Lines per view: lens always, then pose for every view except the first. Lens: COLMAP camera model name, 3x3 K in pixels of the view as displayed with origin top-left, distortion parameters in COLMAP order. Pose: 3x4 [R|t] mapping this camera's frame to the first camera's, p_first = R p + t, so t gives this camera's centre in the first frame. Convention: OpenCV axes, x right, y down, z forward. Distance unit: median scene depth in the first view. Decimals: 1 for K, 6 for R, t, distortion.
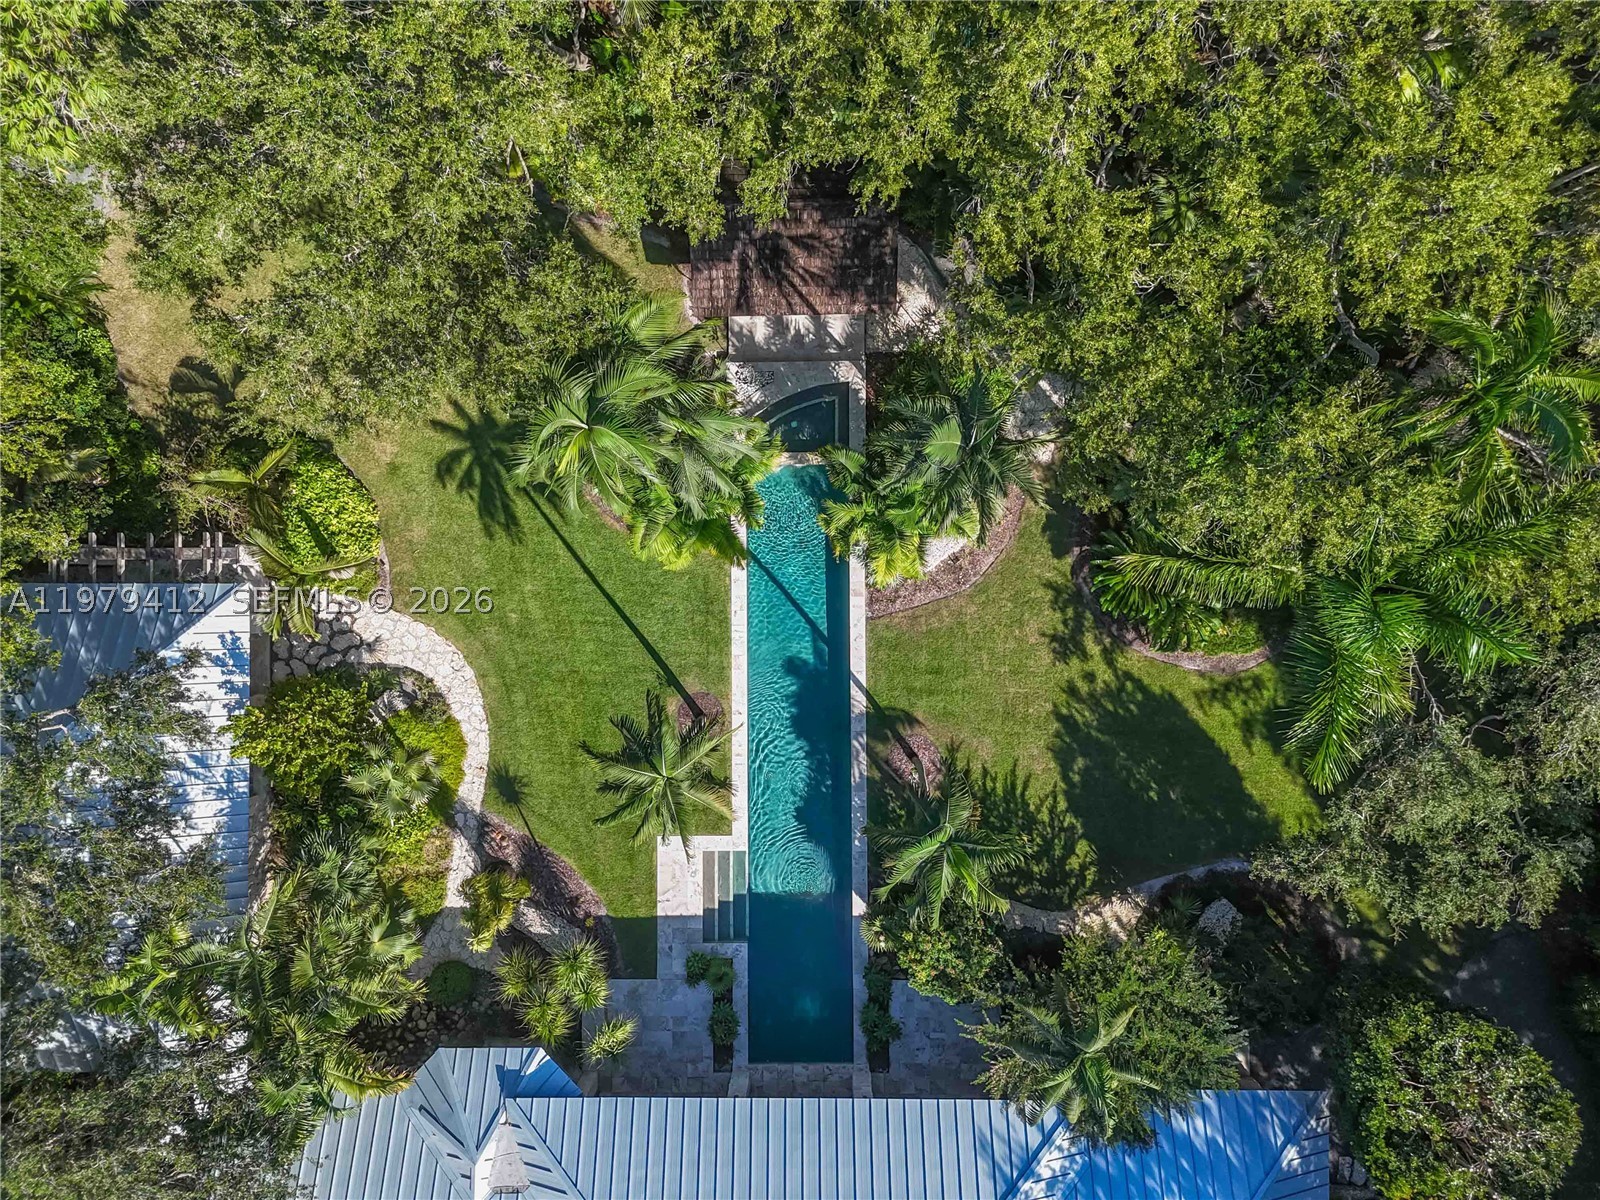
lens RADIAL K [[1178.2, 0, 796.2], [0, 1178.2, 587.3], [0, 0, 1]] dist [0.066385, -0.053576]
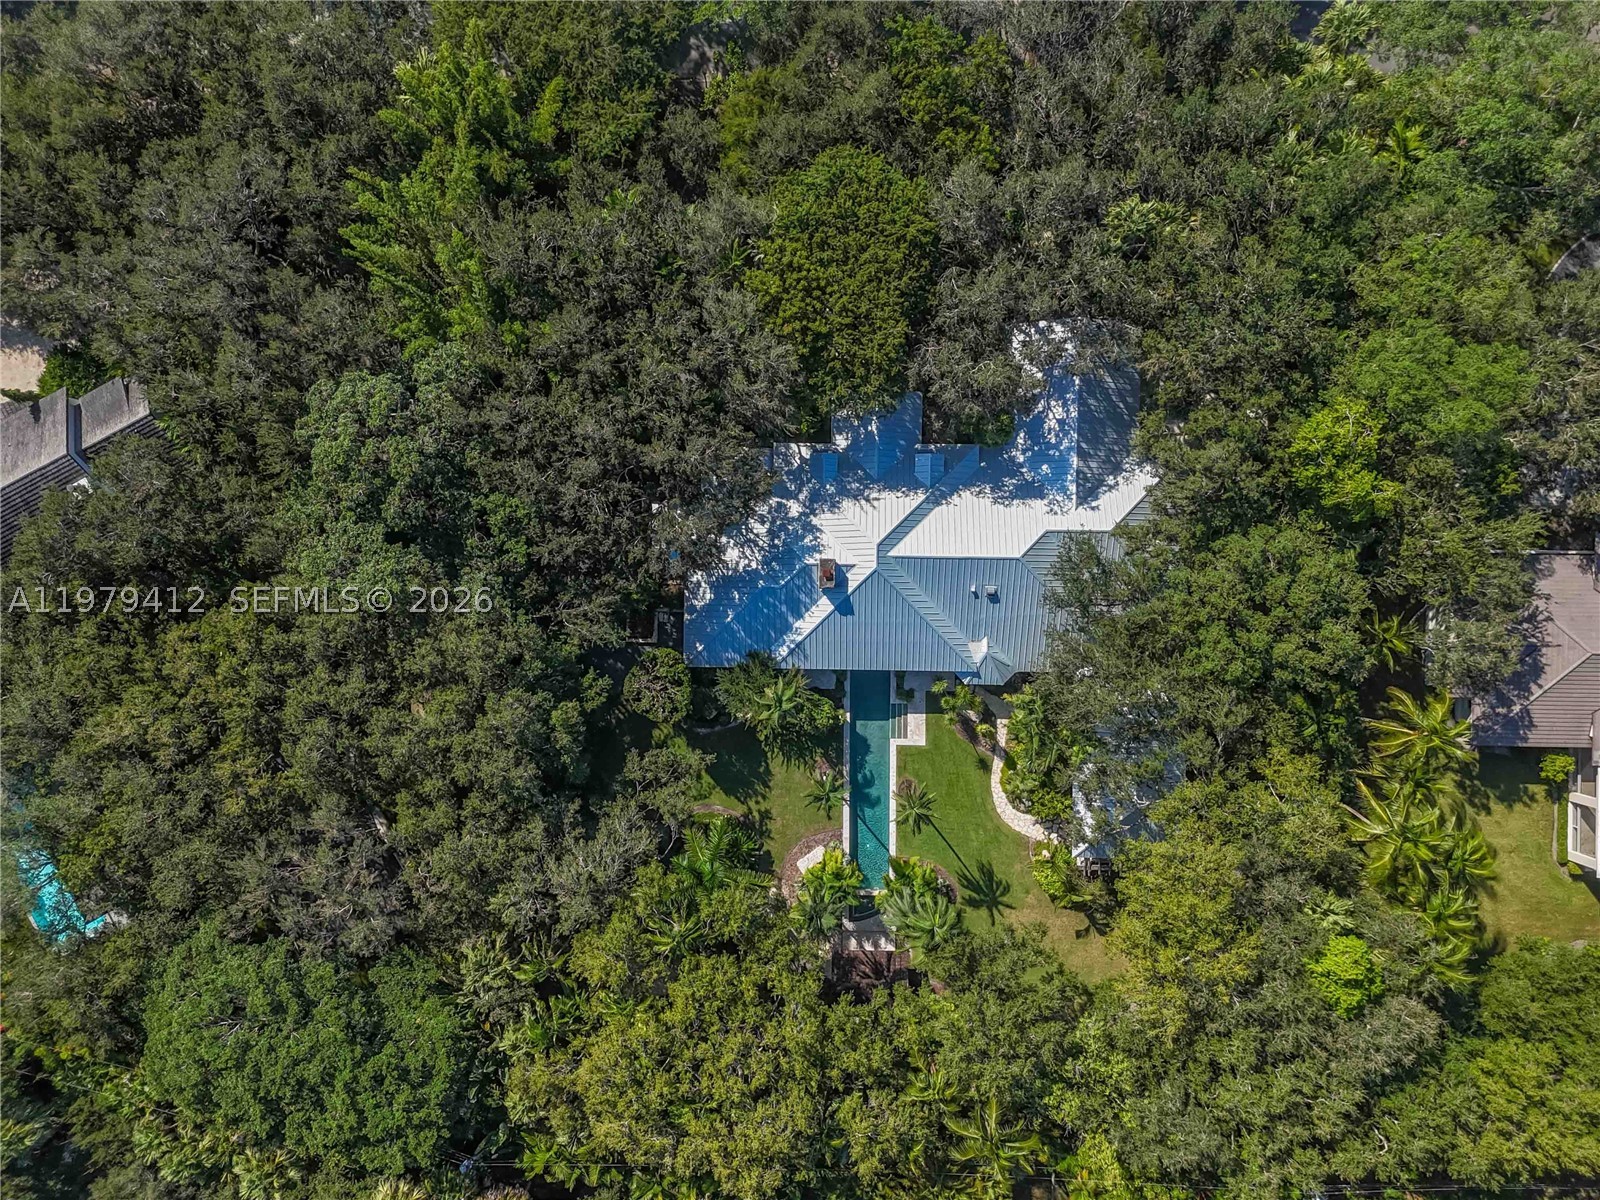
lens RADIAL K [[1178.2, 0, 798.3], [0, 1178.2, 585.8], [0, 0, 1]] dist [0.066385, -0.053576]
pose [[-0.998416, -0.011268, 0.055124, 0.021164], [0.011091, -0.999932, -0.003514, 0.567108], [0.055160, -0.002897, 0.998473, -1.591399]]
